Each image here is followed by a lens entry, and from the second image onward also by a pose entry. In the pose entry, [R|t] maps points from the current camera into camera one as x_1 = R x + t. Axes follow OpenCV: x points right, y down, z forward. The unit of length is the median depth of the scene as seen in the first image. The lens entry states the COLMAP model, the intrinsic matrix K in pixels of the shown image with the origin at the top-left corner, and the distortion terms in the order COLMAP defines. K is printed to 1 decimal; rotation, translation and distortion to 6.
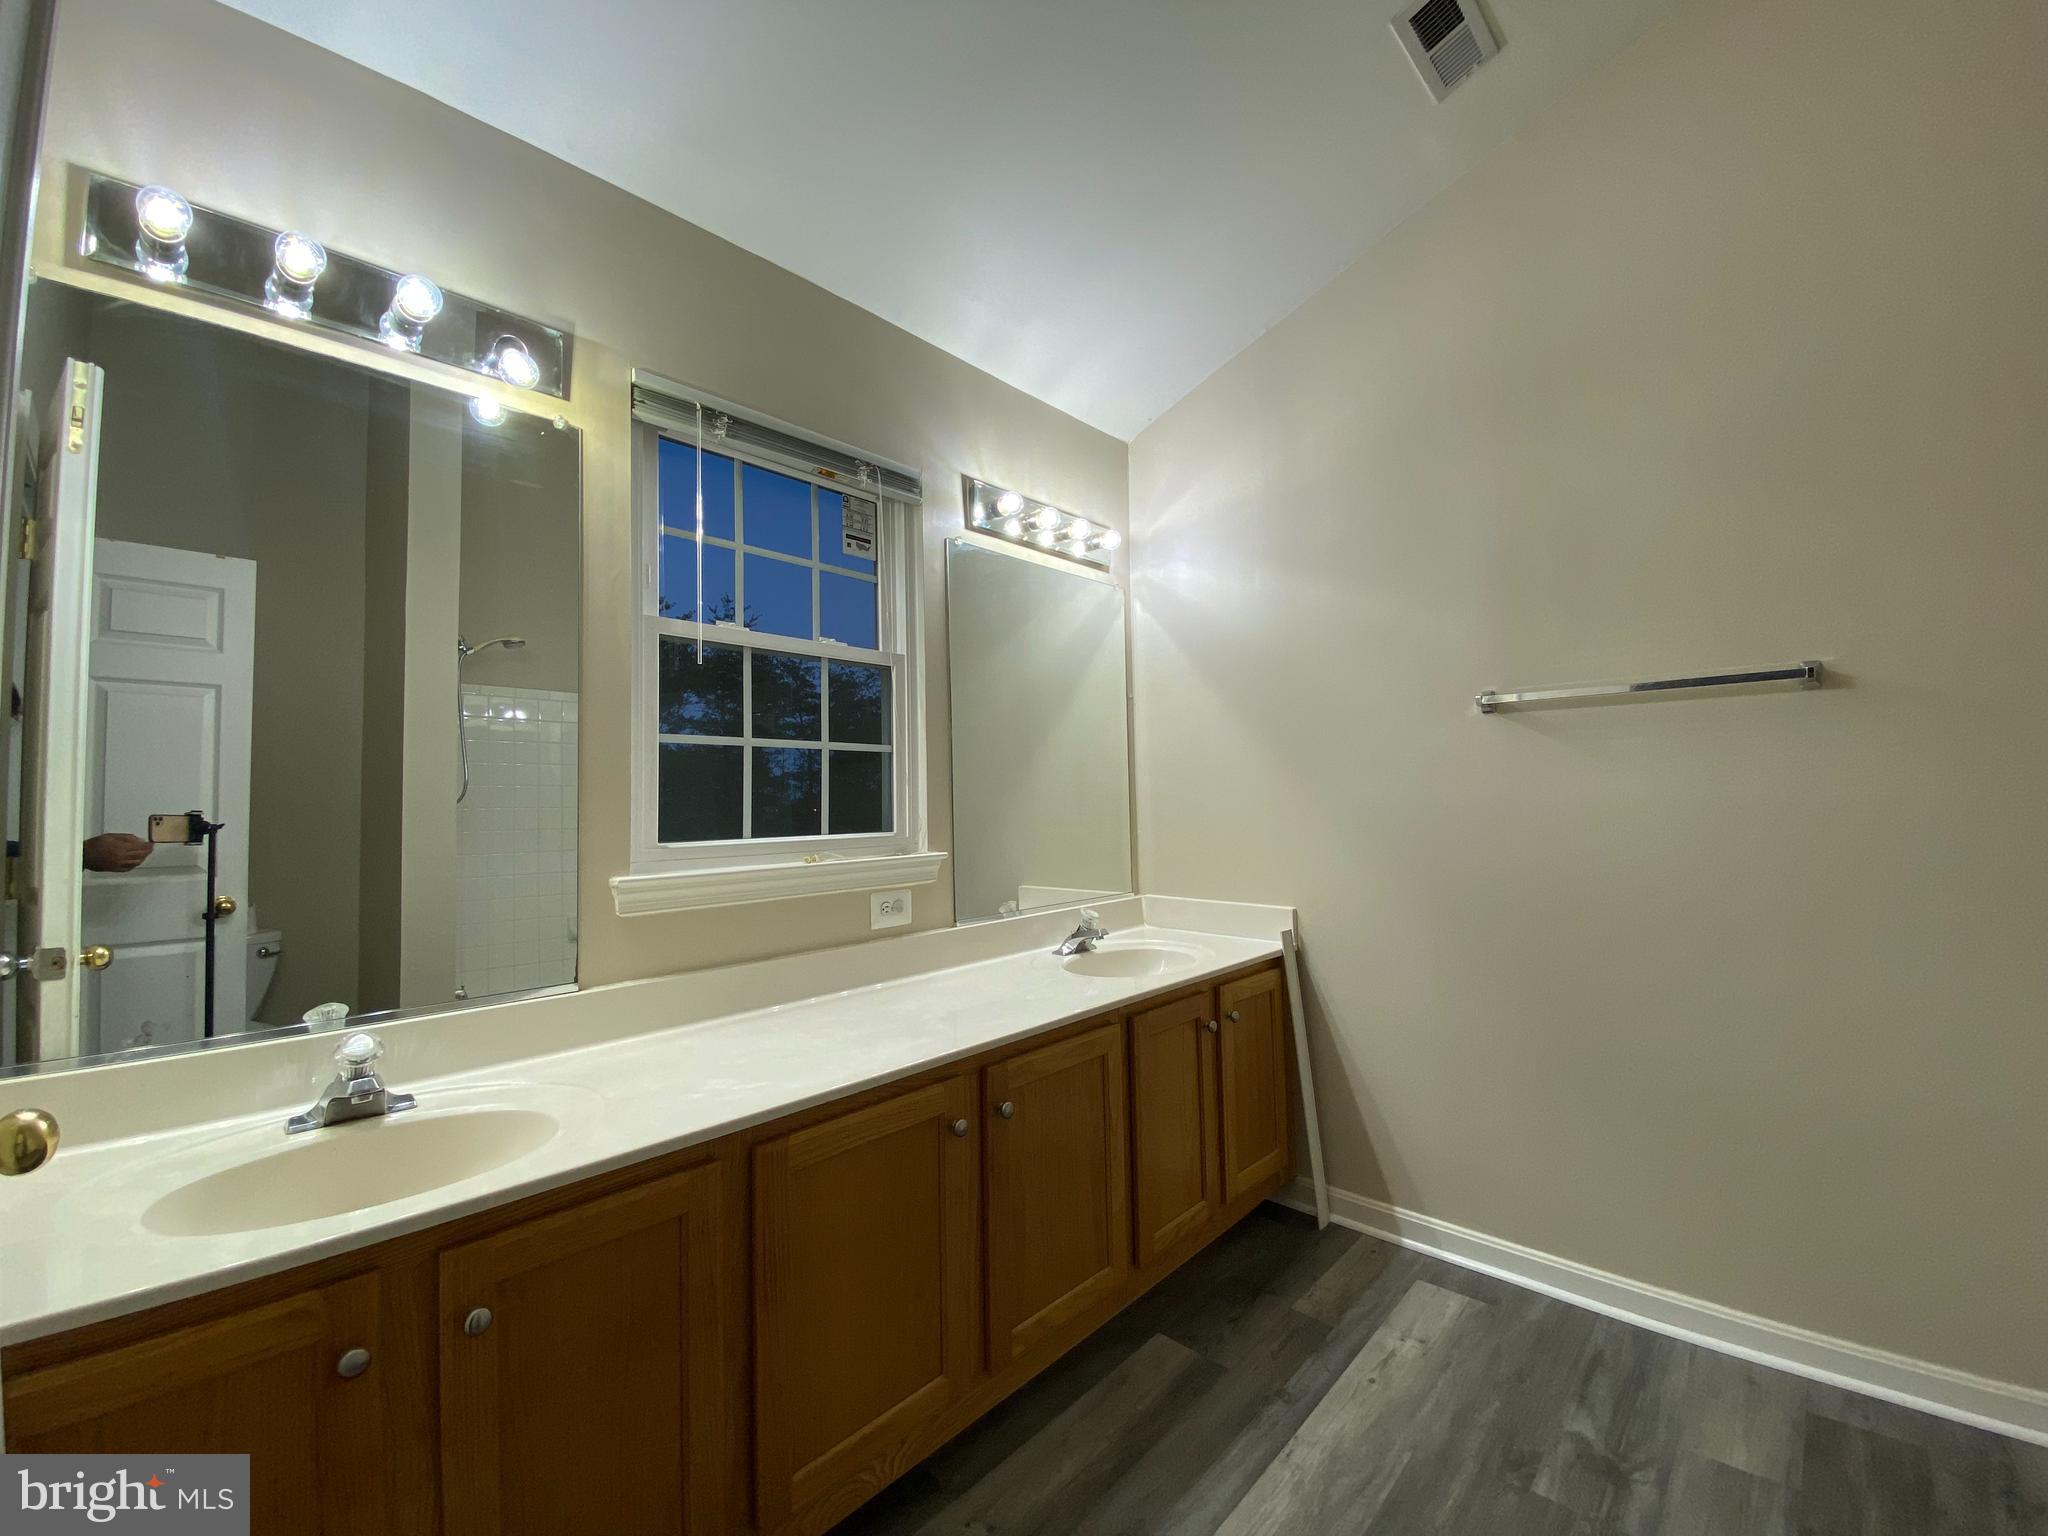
lens RADIAL K [[823.9, 0, 1020.7], [0, 823.9, 763.7], [0, 0, 1]] dist [0.002797, -0.012591]
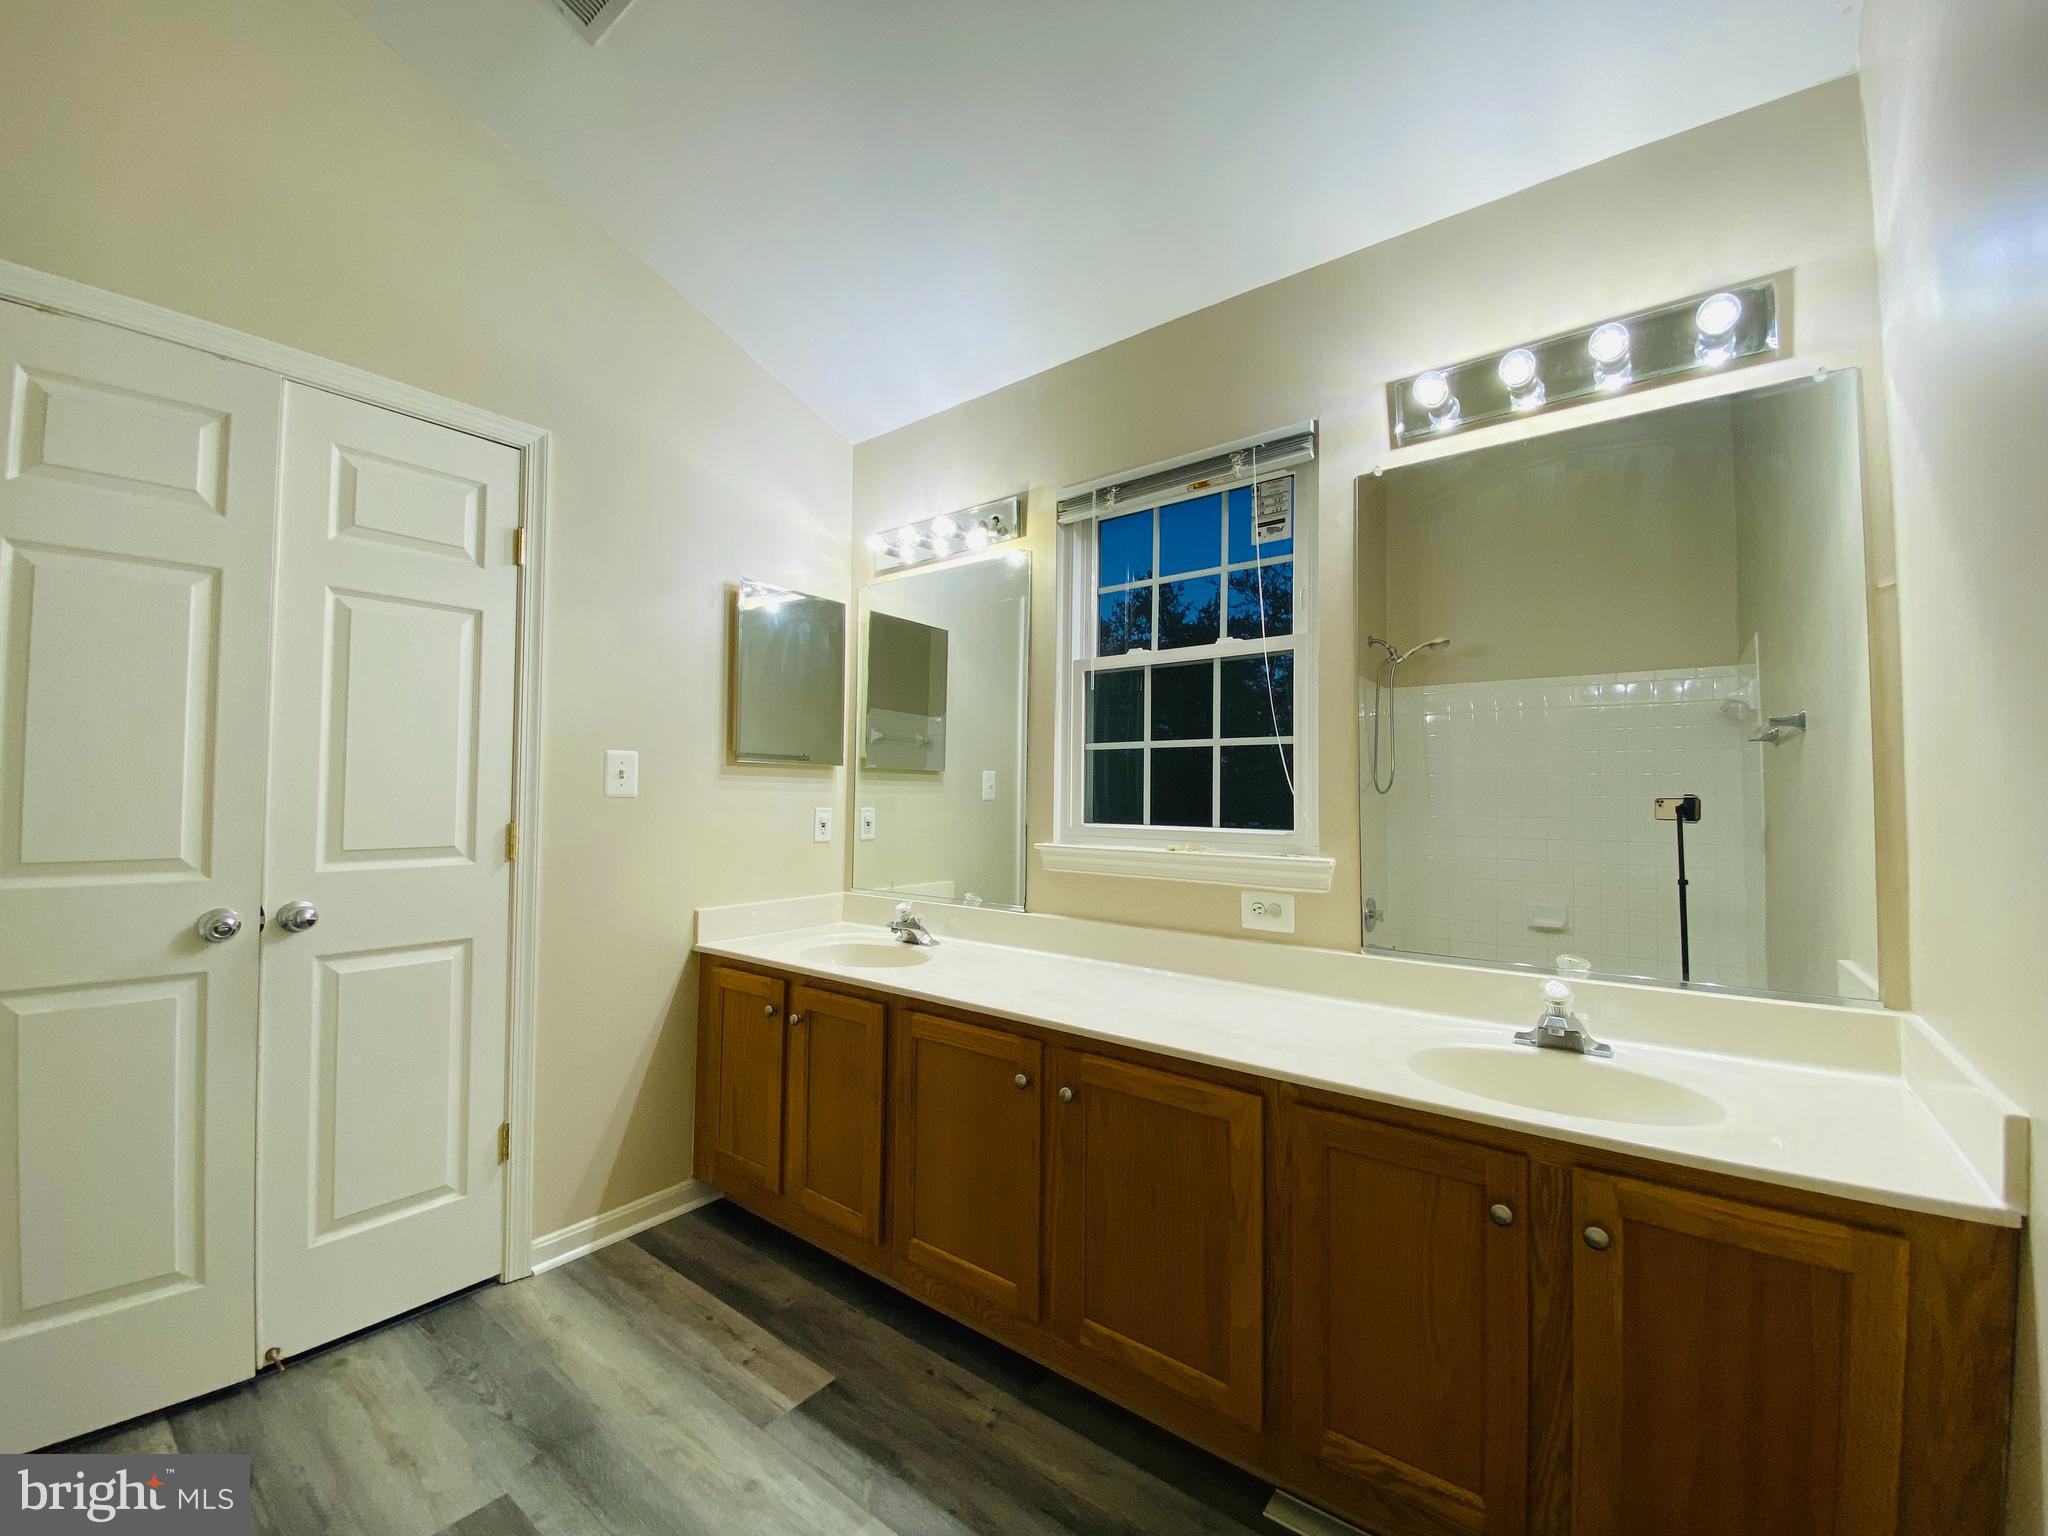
lens RADIAL K [[823.9, 0, 1099.9], [0, 823.9, 764.7], [0, 0, 1]] dist [0.002797, -0.012591]
pose [[0.104652, -0.000967, -0.994508, 0.772296], [0.046339, 0.998918, 0.003905, -0.005219], [0.993429, -0.046493, 0.104583, 0.722474]]
